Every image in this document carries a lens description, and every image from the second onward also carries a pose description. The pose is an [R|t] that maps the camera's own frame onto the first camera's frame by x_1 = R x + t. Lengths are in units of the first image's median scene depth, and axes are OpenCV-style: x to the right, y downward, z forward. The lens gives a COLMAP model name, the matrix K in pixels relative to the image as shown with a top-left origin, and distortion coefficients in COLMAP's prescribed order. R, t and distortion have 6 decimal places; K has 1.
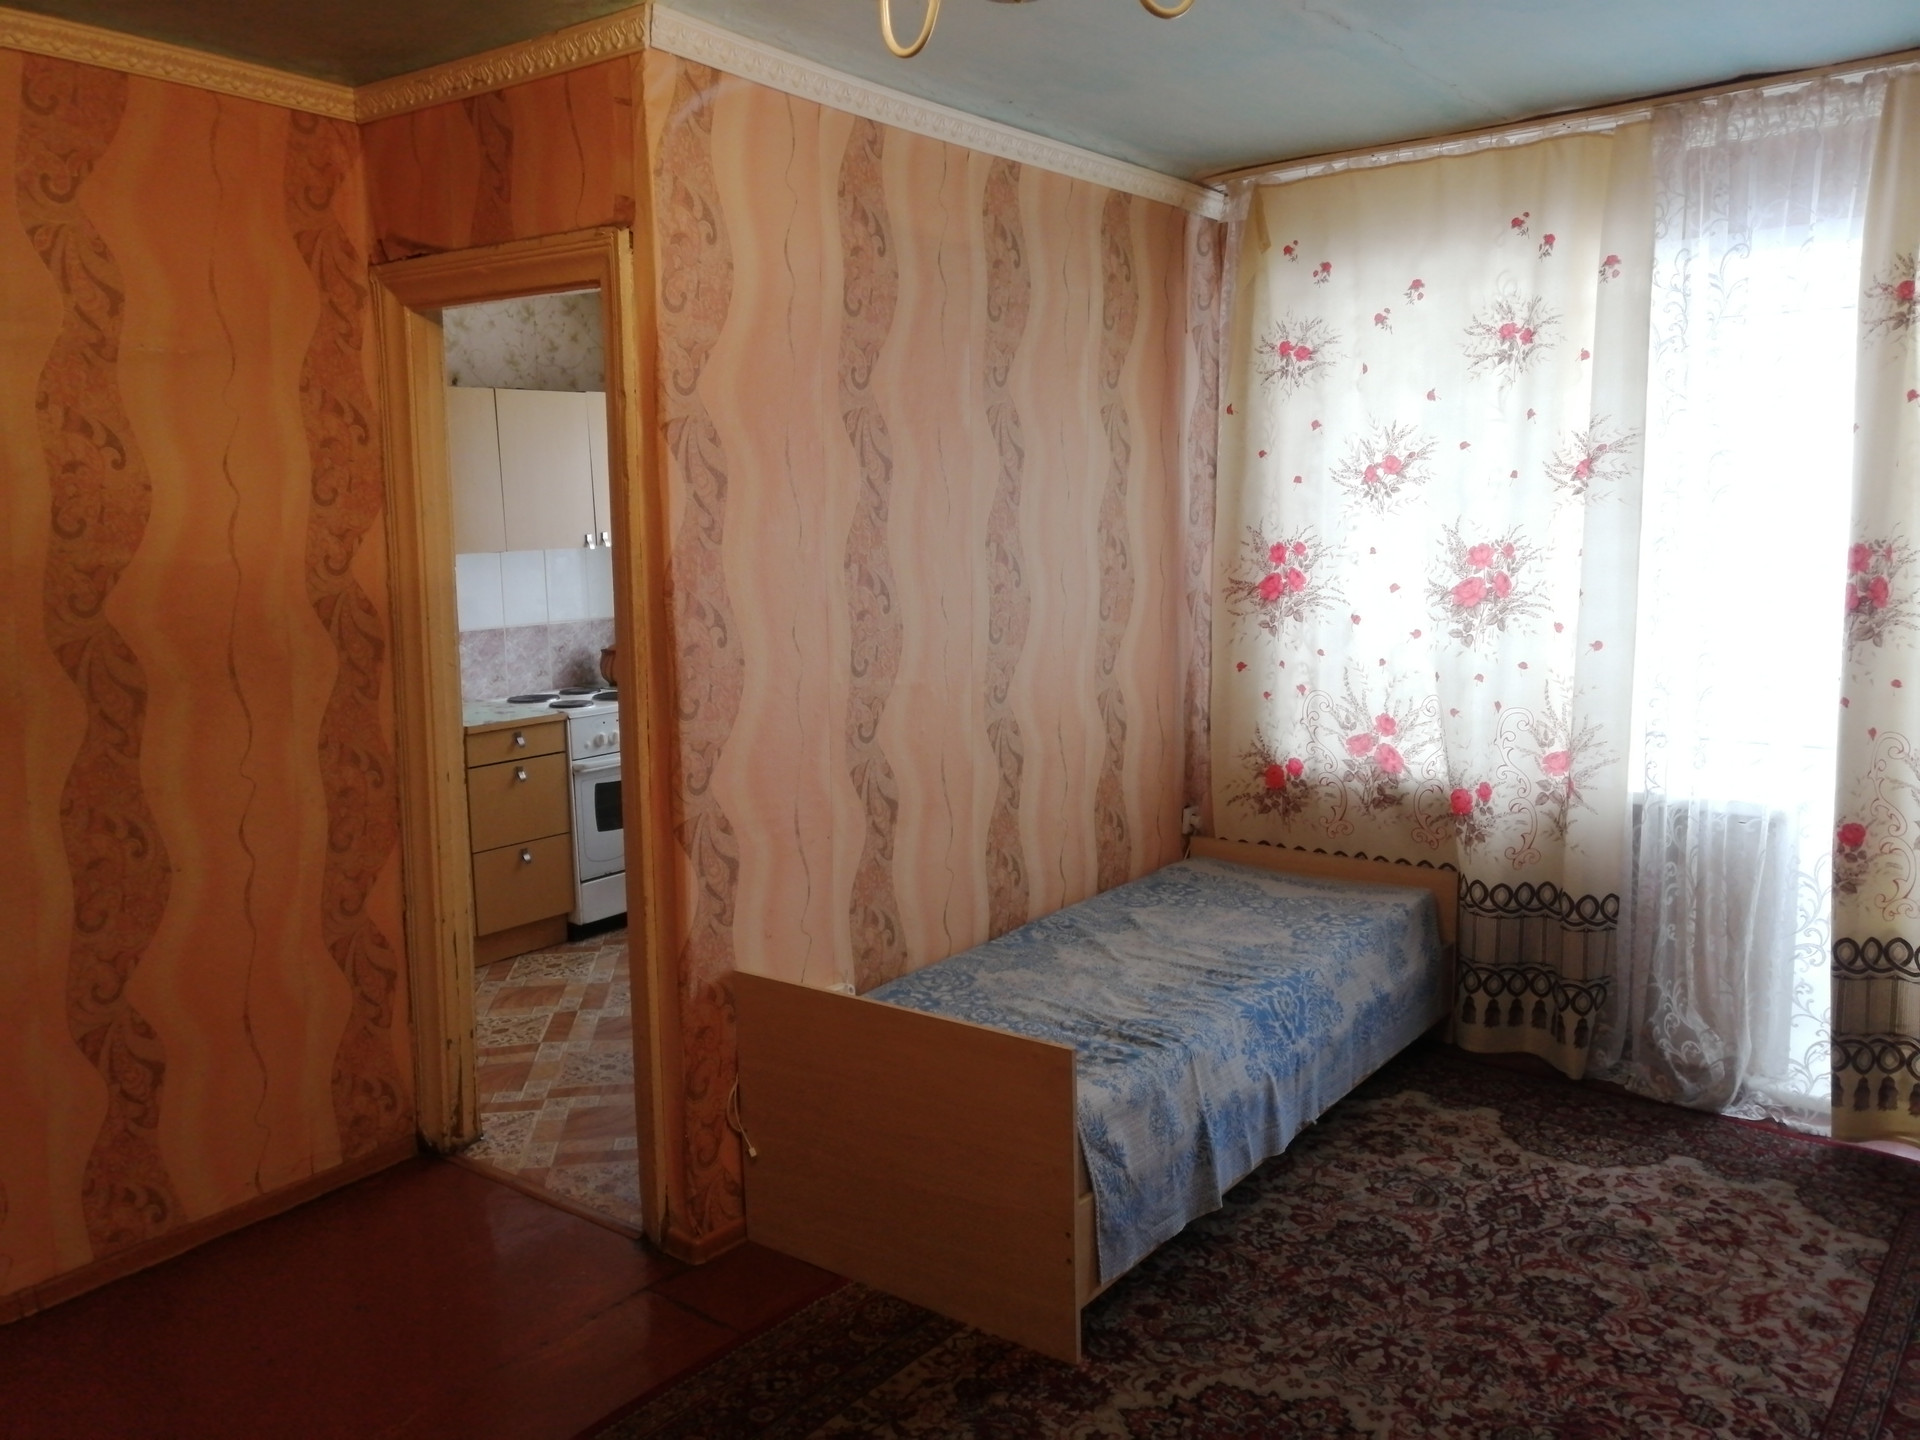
lens RADIAL K [[1496.5, 0, 976.8], [0, 1496.5, 723.2], [0, 0, 1]] dist [-0.007132, 0.045801]
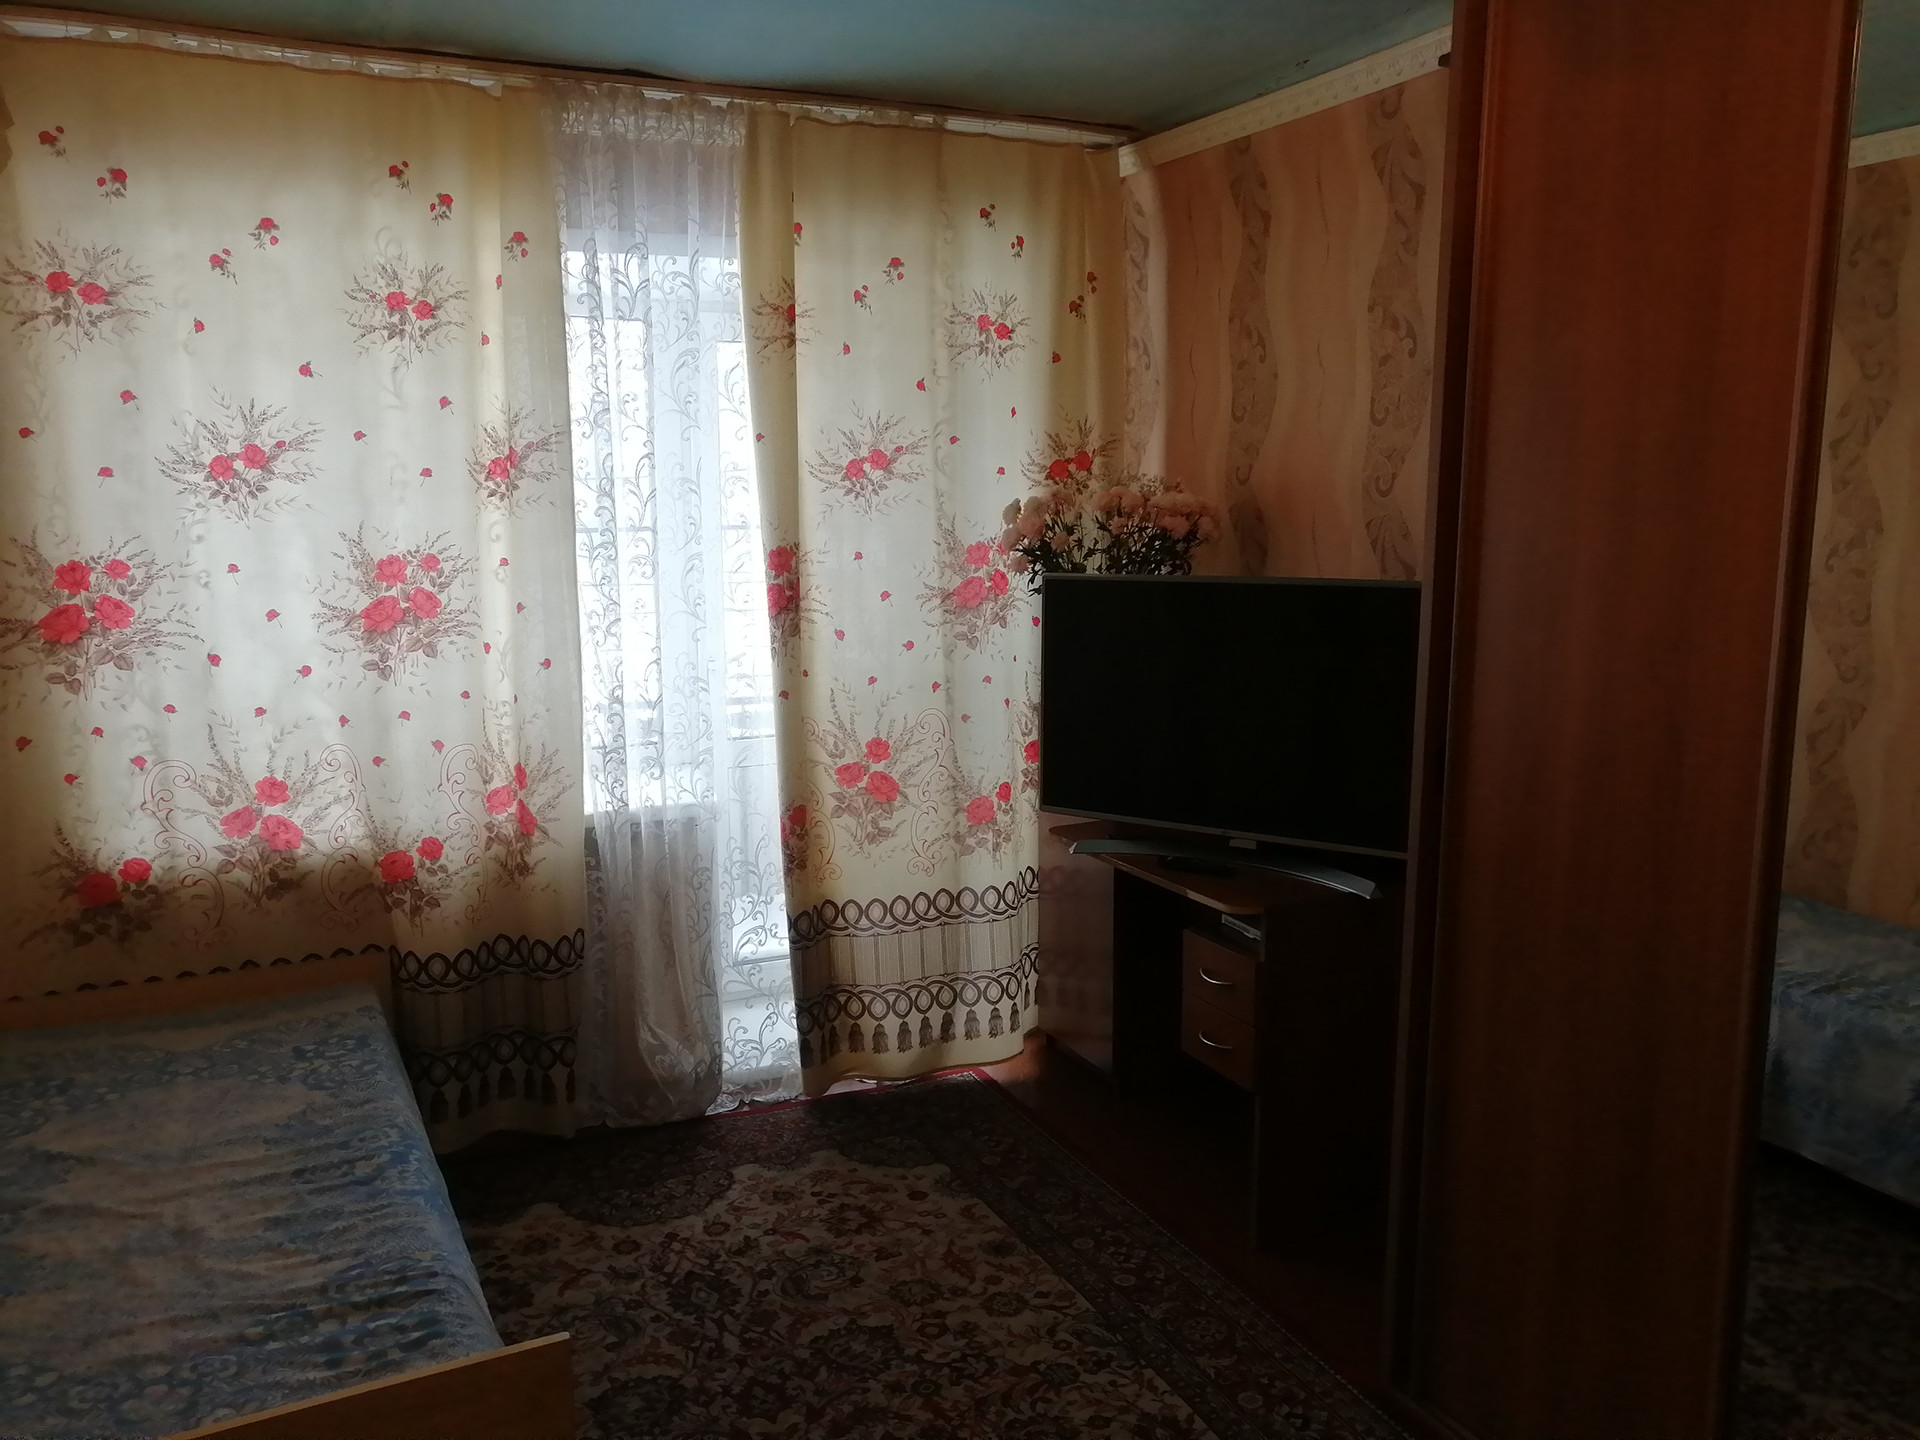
lens RADIAL K [[1496.5, 0, 966.5], [0, 1496.5, 726.1], [0, 0, 1]] dist [-0.007132, 0.045801]
pose [[0.455192, -0.126238, 0.881399, -0.263035], [0.128054, 0.988889, 0.075500, -0.048295], [-0.881137, 0.078500, 0.466299, 0.340680]]
